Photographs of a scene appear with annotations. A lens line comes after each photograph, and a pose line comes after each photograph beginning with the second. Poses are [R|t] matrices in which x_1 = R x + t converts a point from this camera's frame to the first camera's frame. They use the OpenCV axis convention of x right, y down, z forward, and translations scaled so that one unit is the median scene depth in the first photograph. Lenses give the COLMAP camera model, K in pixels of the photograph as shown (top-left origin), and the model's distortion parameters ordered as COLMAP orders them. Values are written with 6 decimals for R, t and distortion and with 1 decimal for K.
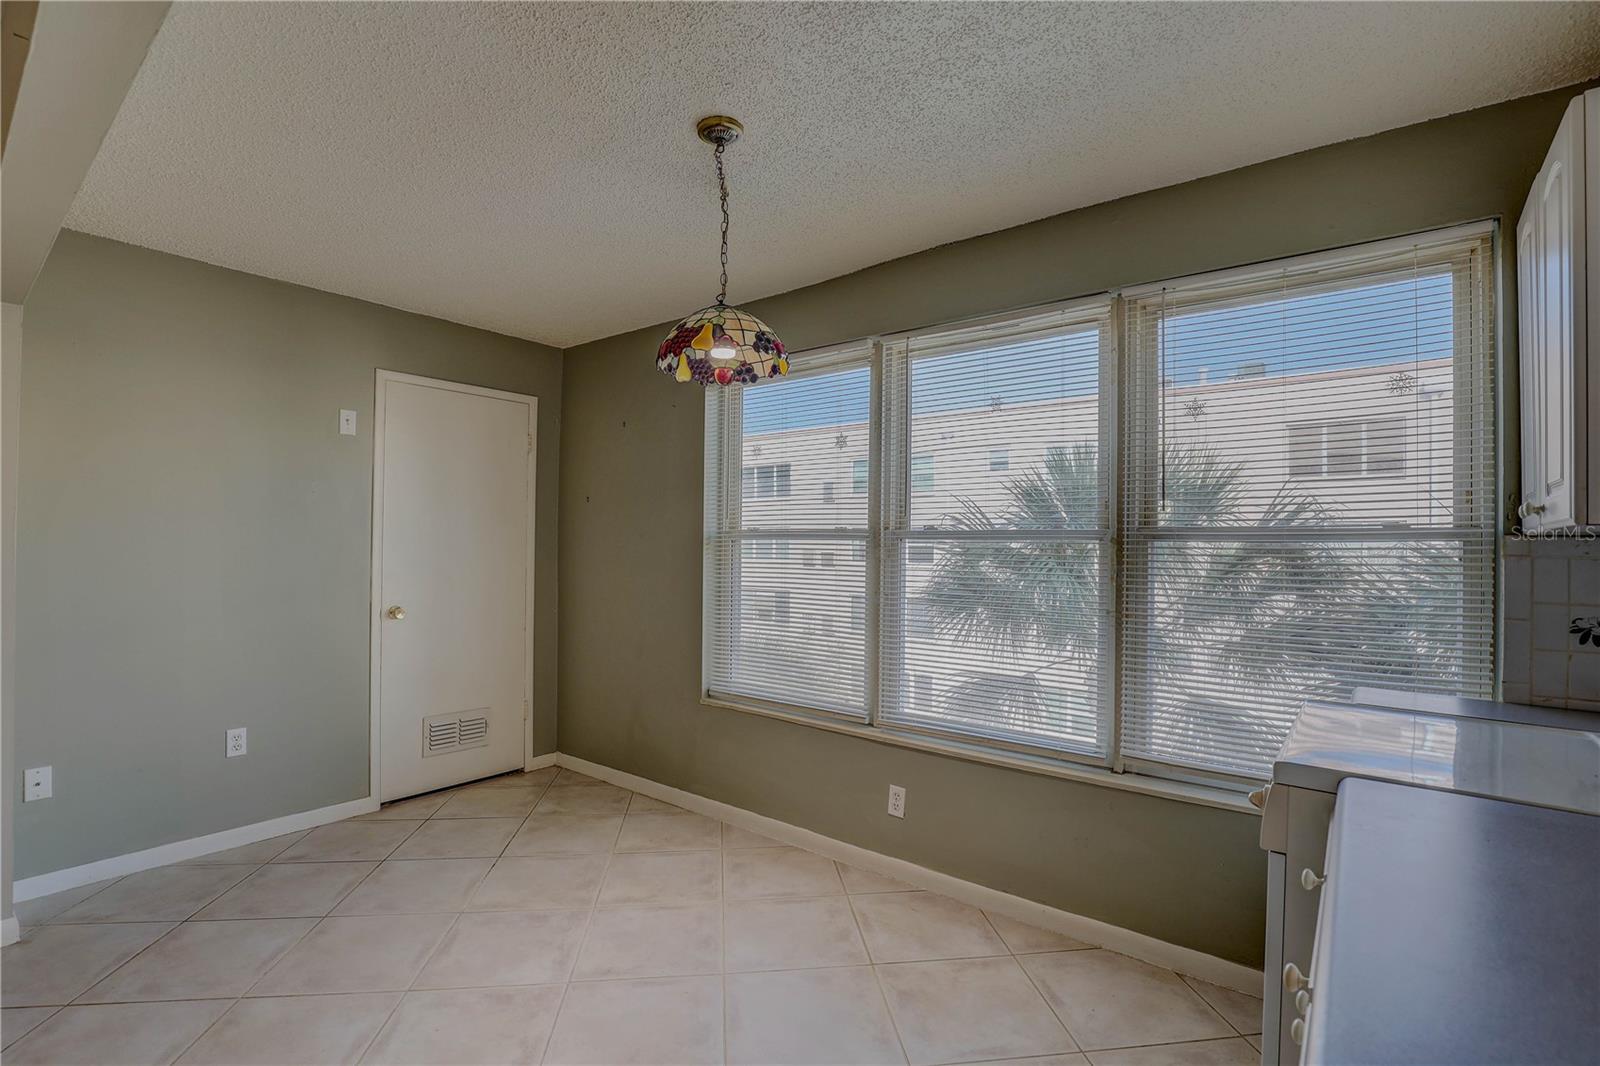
lens RADIAL K [[730.6, 0, 808.3], [0, 730.6, 539.1], [0, 0, 1]] dist [-0.039322, 0.009039]
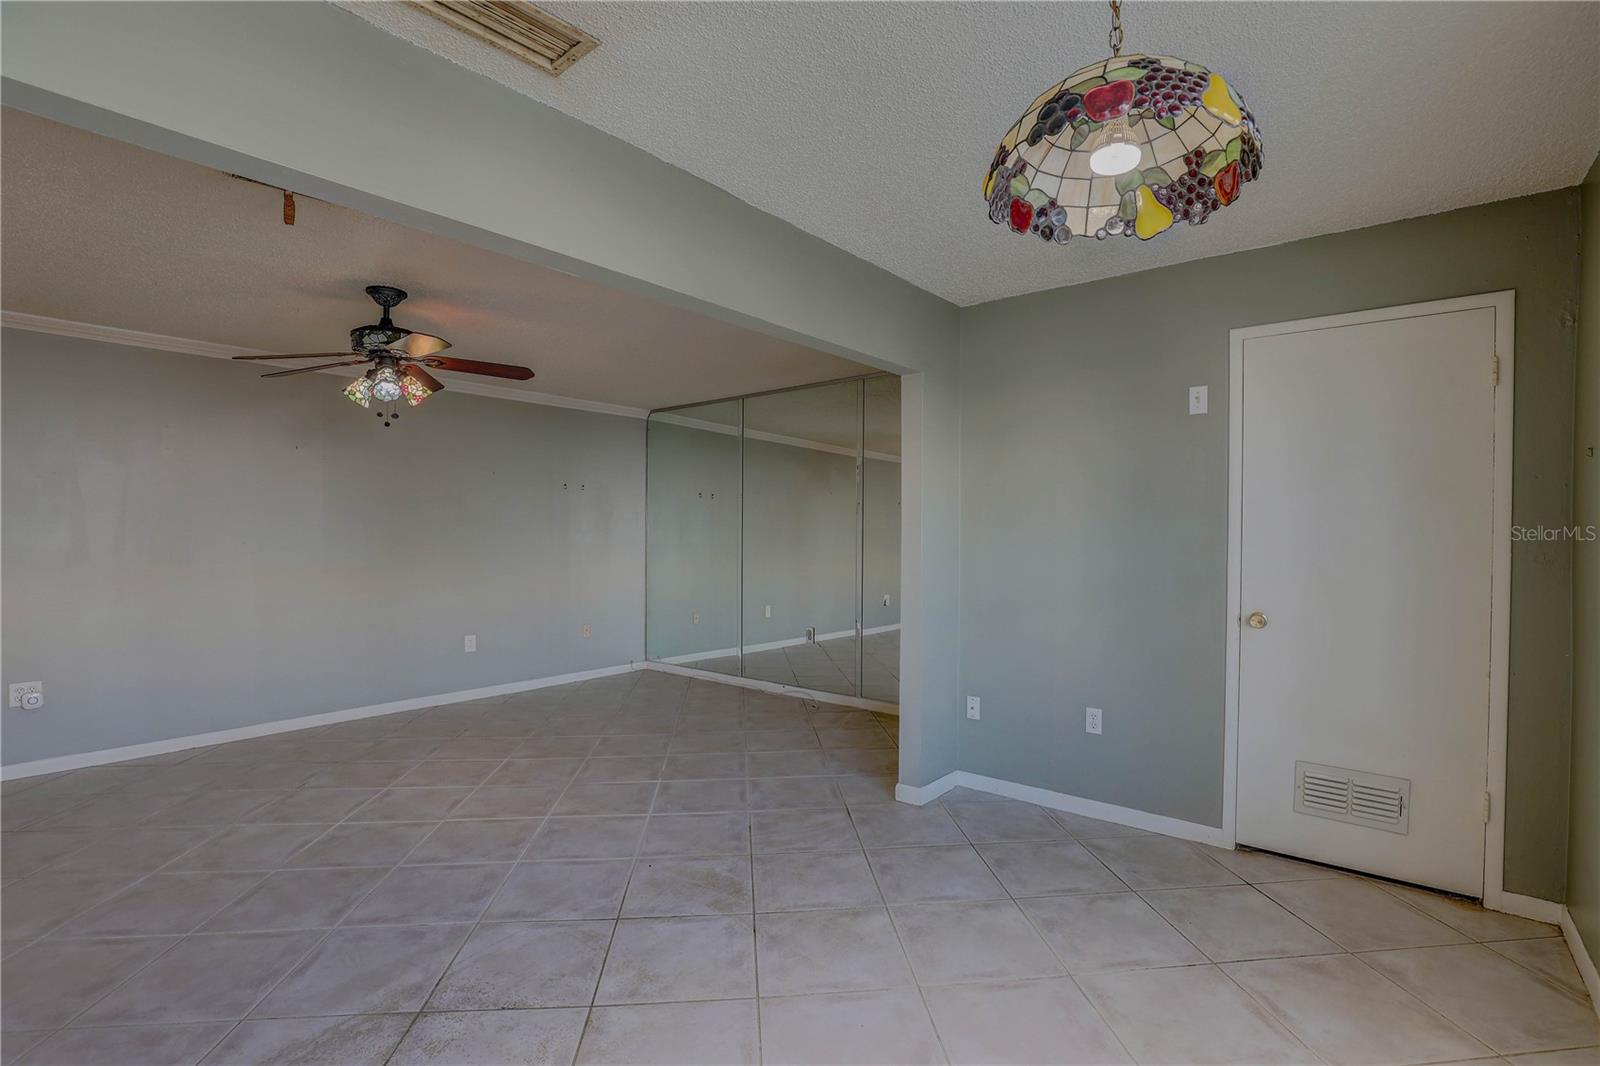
lens RADIAL K [[730.6, 0, 808.3], [0, 730.6, 539.1], [0, 0, 1]] dist [-0.039322, 0.009039]
pose [[-0.020768, 0.002296, -0.999782, 0.268356], [0.004743, 0.999986, 0.002198, 0.006356], [0.999773, -0.004696, -0.020778, 0.536828]]
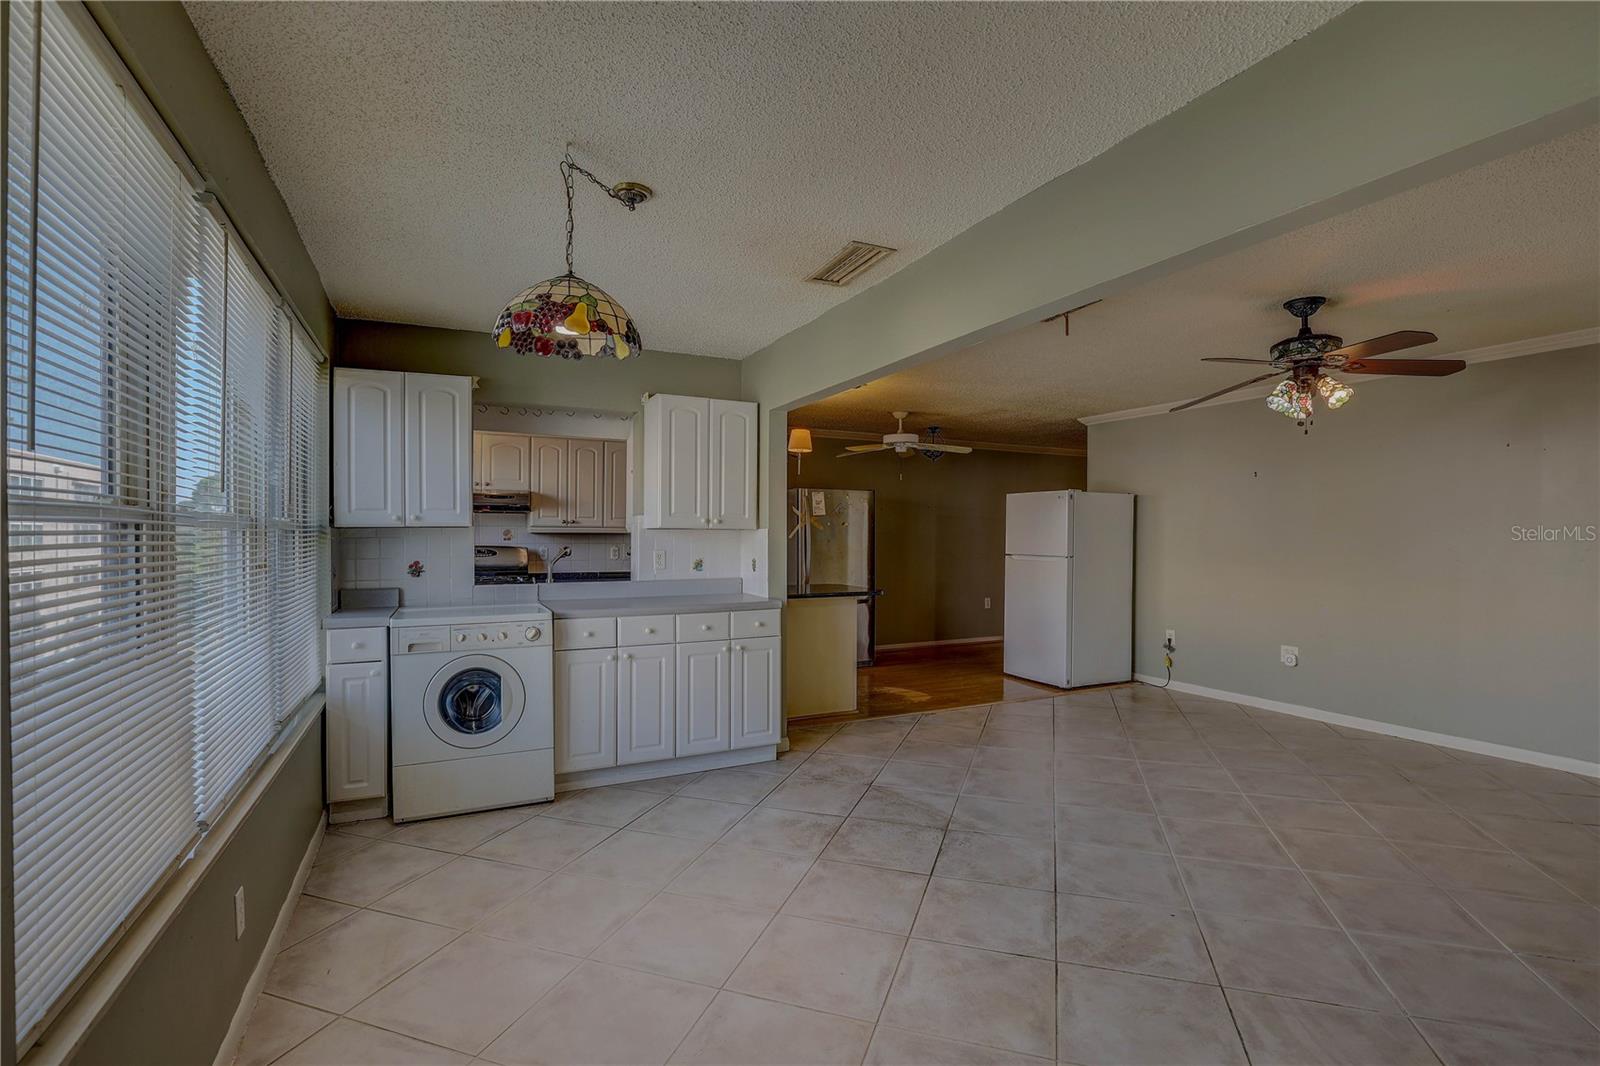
lens RADIAL K [[730.6, 0, 808.3], [0, 730.6, 539.1], [0, 0, 1]] dist [-0.039322, 0.009039]
pose [[-0.904841, -0.010805, 0.425613, -0.537001], [-0.011207, 0.999936, 0.001559, 0.004194], [-0.425602, -0.003359, -0.904904, 1.158381]]
